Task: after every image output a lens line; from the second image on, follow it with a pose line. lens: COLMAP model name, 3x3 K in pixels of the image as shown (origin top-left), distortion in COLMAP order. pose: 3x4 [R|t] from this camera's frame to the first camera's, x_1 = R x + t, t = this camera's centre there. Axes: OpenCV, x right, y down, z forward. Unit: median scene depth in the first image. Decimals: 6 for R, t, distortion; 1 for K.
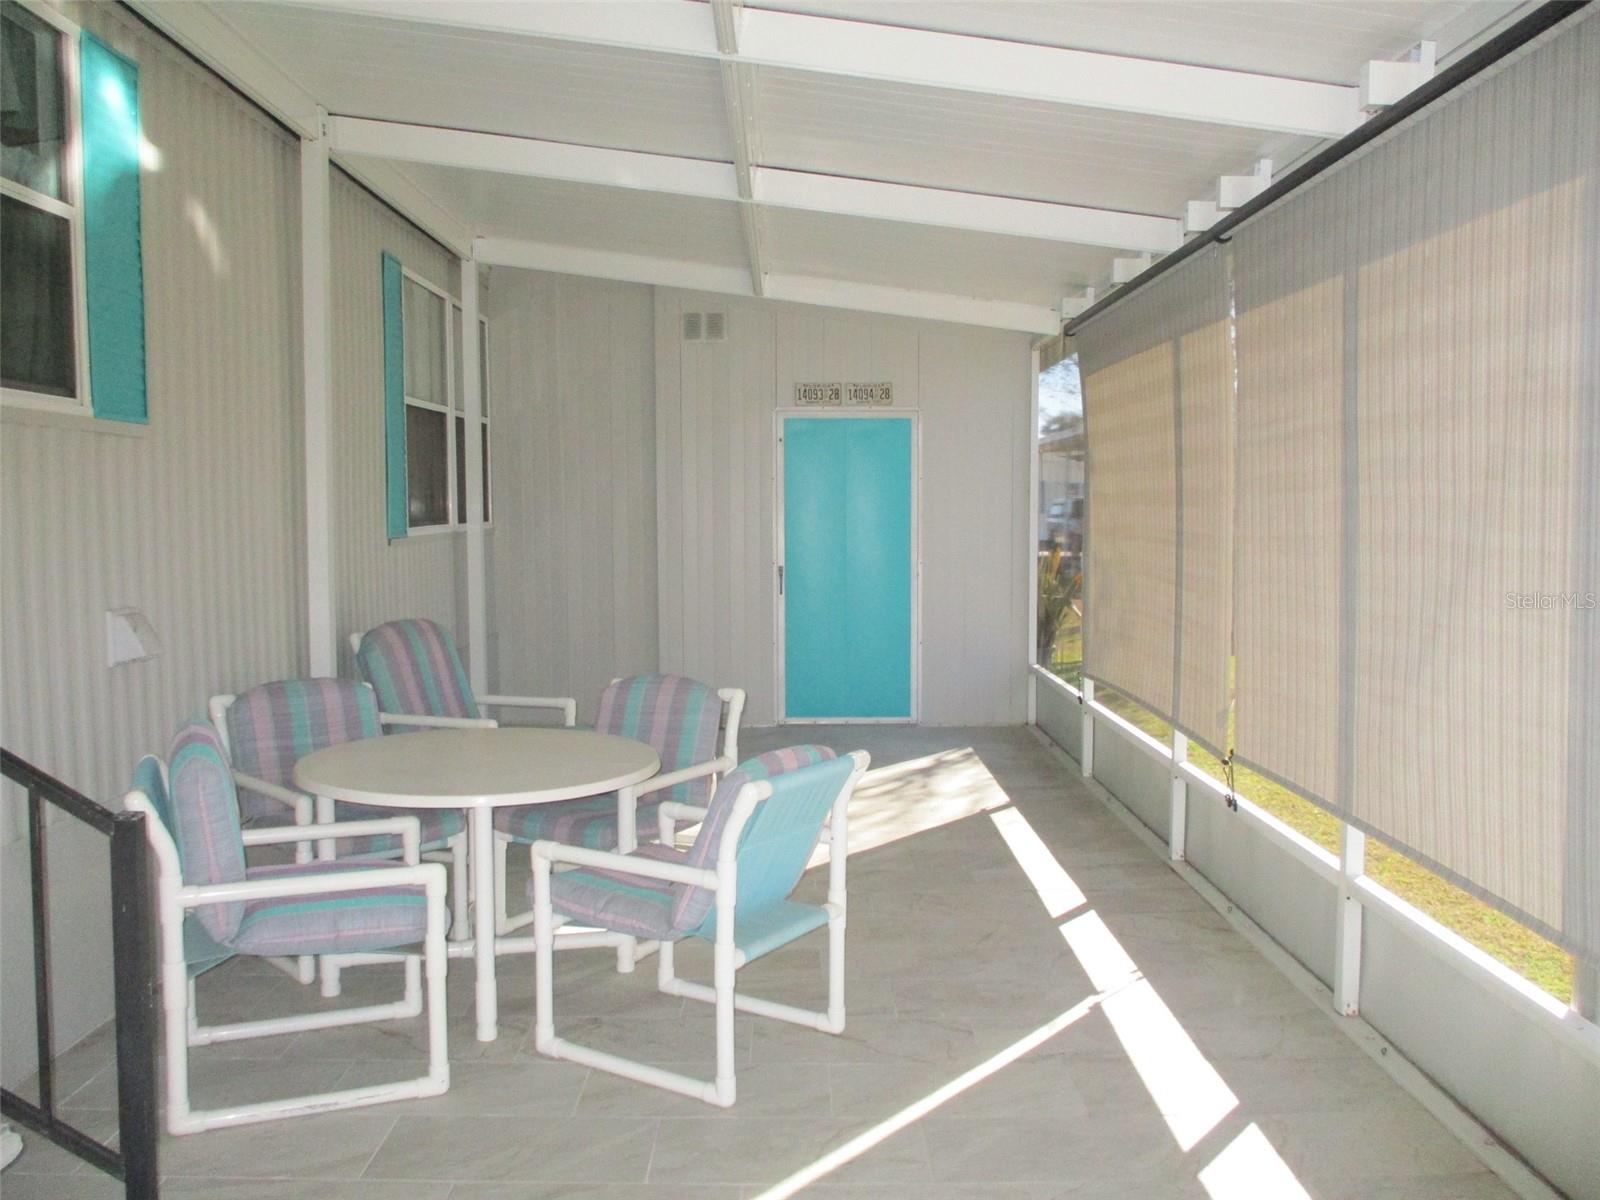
lens RADIAL K [[1361.1, 0, 800.0], [0, 1361.1, 600.0], [0, 0, 1]] dist [-0.006812, -0.020178]
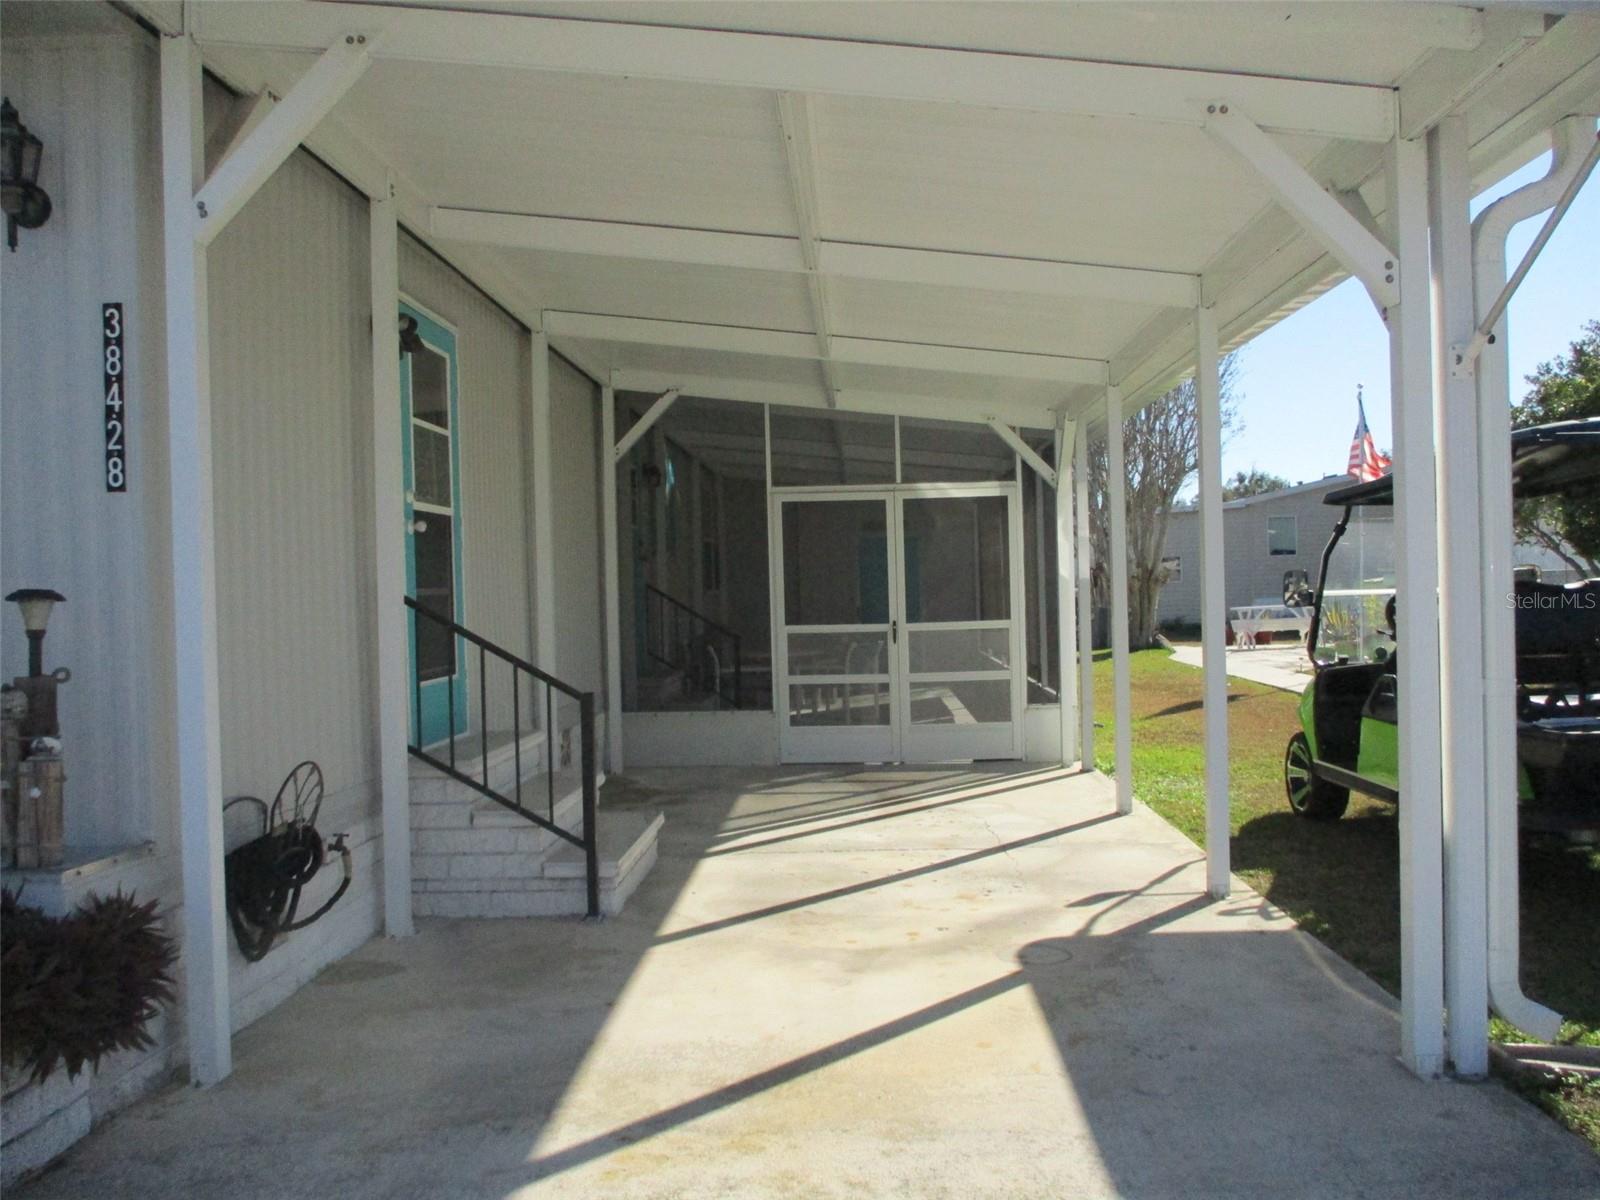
lens RADIAL K [[1361.1, 0, 800.0], [0, 1361.1, 600.0], [0, 0, 1]] dist [-0.006812, -0.020178]
pose [[0.998607, -0.016638, -0.050072, 0.003481], [0.014599, 0.999060, -0.040805, 0.023689], [0.050704, 0.040018, 0.997912, -0.453213]]
